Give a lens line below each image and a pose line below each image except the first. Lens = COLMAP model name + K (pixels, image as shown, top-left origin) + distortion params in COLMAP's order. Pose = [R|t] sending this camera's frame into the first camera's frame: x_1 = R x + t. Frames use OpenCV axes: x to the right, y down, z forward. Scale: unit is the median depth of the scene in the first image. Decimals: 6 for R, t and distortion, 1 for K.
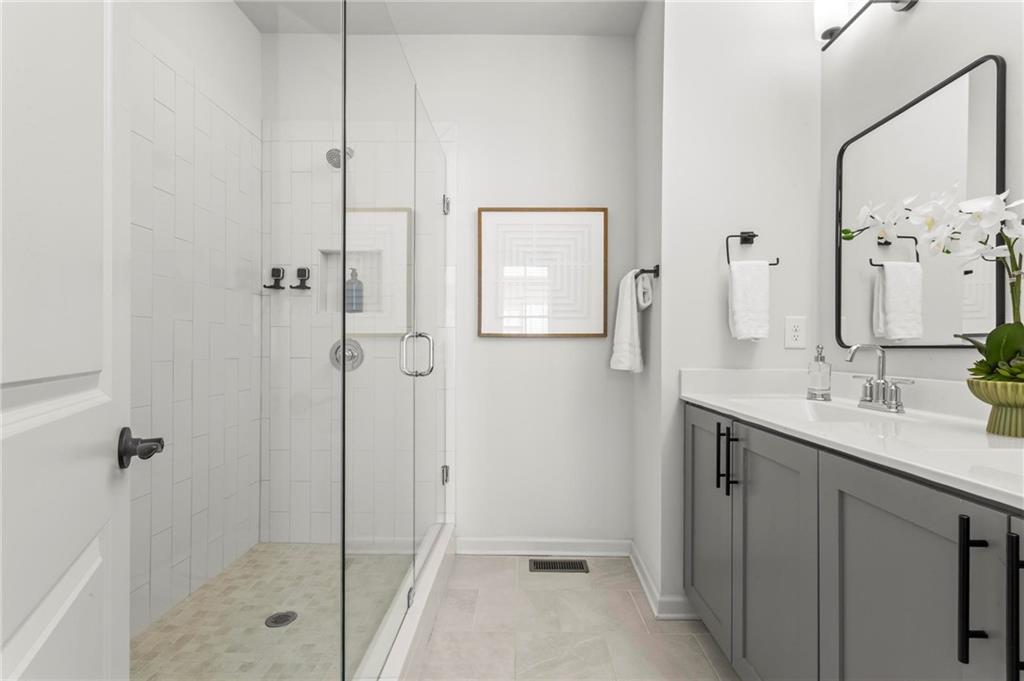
lens RADIAL K [[484.8, 0, 516.2], [0, 484.8, 343.0], [0, 0, 1]] dist [-0.003306, 0.001474]
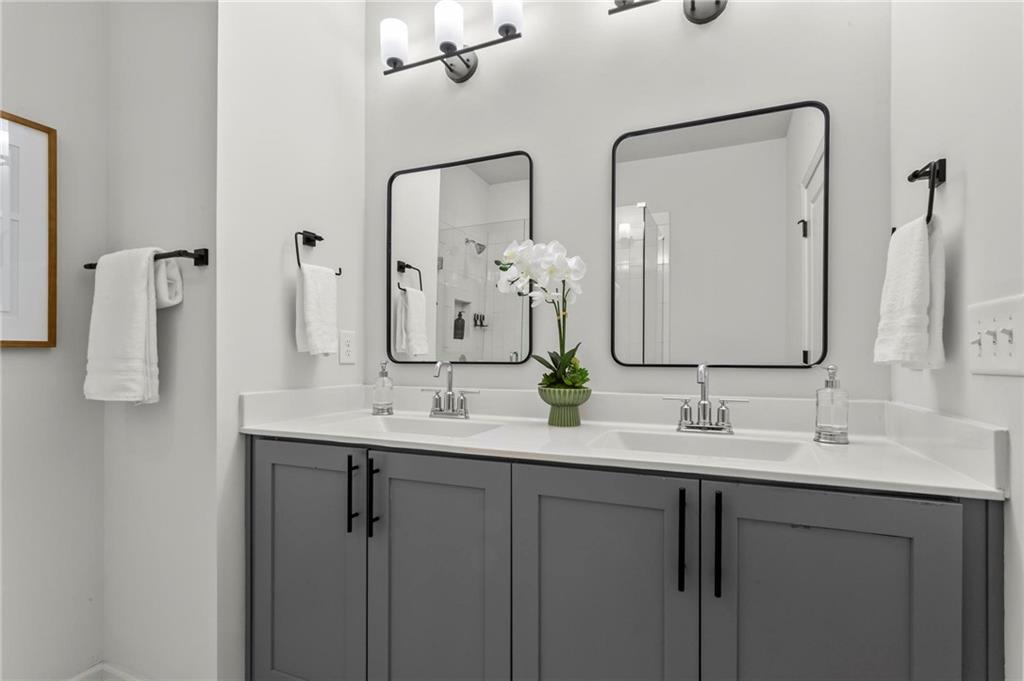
lens RADIAL K [[484.8, 0, 533.7], [0, 484.8, 358.5], [0, 0, 1]] dist [-0.003306, 0.001474]
pose [[0.375728, -0.003237, 0.926724, -0.203250], [-0.009165, 0.999932, 0.007208, -0.010930], [-0.926685, -0.011201, 0.375673, 0.319446]]
